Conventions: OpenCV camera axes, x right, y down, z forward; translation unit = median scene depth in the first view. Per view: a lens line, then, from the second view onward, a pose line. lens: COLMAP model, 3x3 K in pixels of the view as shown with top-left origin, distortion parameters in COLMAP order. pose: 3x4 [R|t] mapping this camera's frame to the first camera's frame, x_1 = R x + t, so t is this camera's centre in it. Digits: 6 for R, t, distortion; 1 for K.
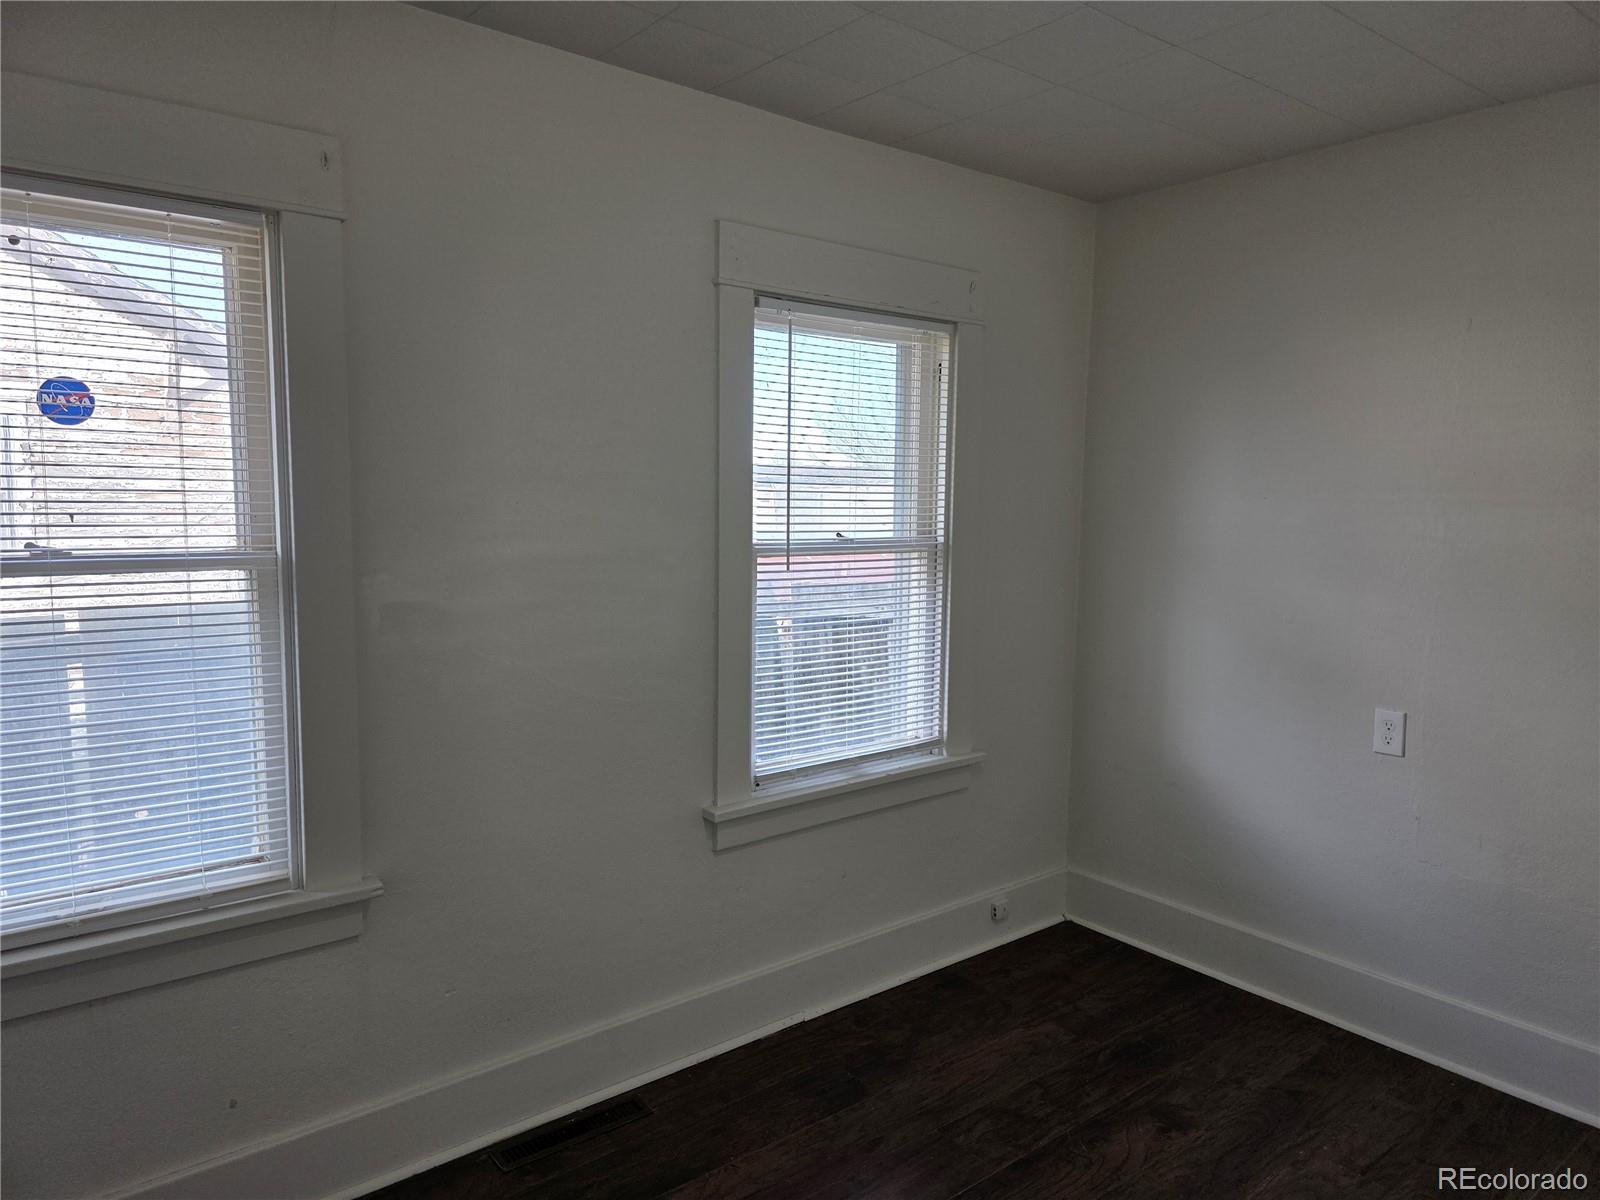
lens RADIAL K [[1076.7, 0, 800.0], [0, 1076.7, 600.0], [0, 0, 1]] dist [0.090649, -0.099004]
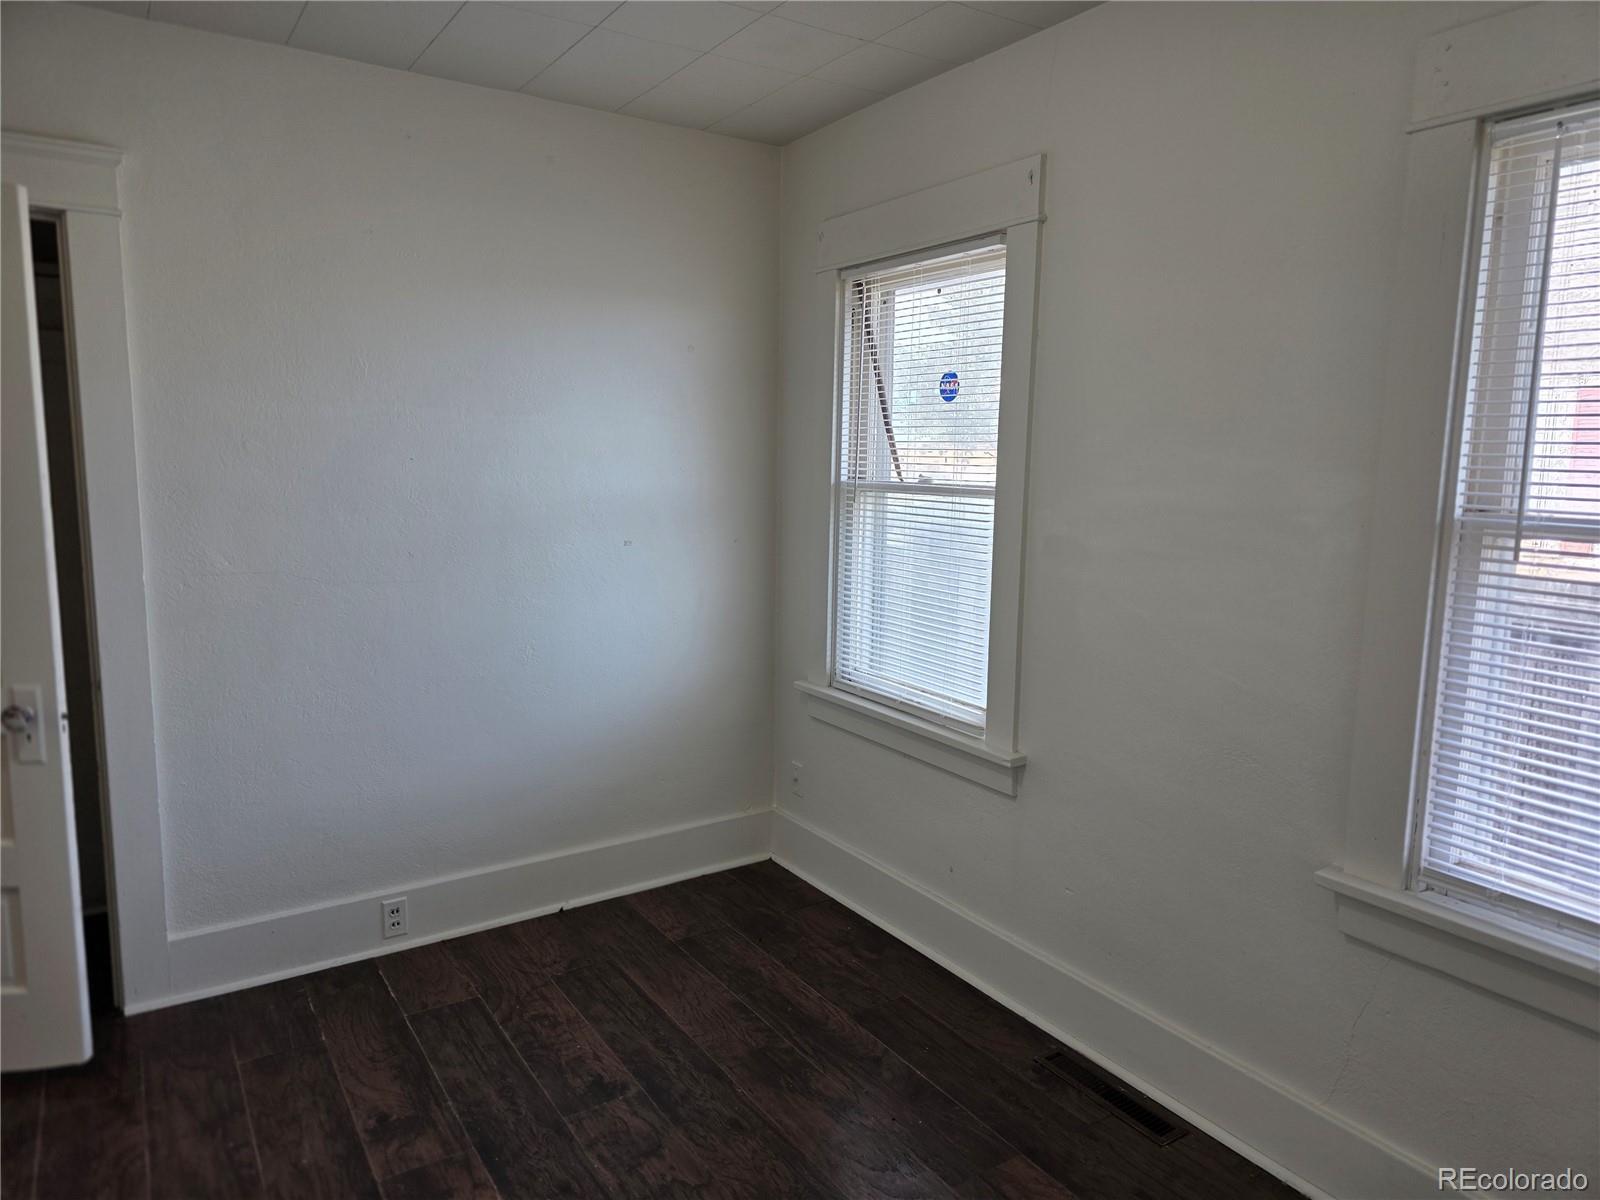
lens RADIAL K [[1076.7, 0, 800.0], [0, 1076.7, 600.0], [0, 0, 1]] dist [0.090649, -0.099004]
pose [[-0.120913, 0.118332, -0.985585, 0.662833], [-0.121349, 0.983661, 0.132988, -0.040330], [0.985218, 0.135679, -0.104578, 0.691235]]
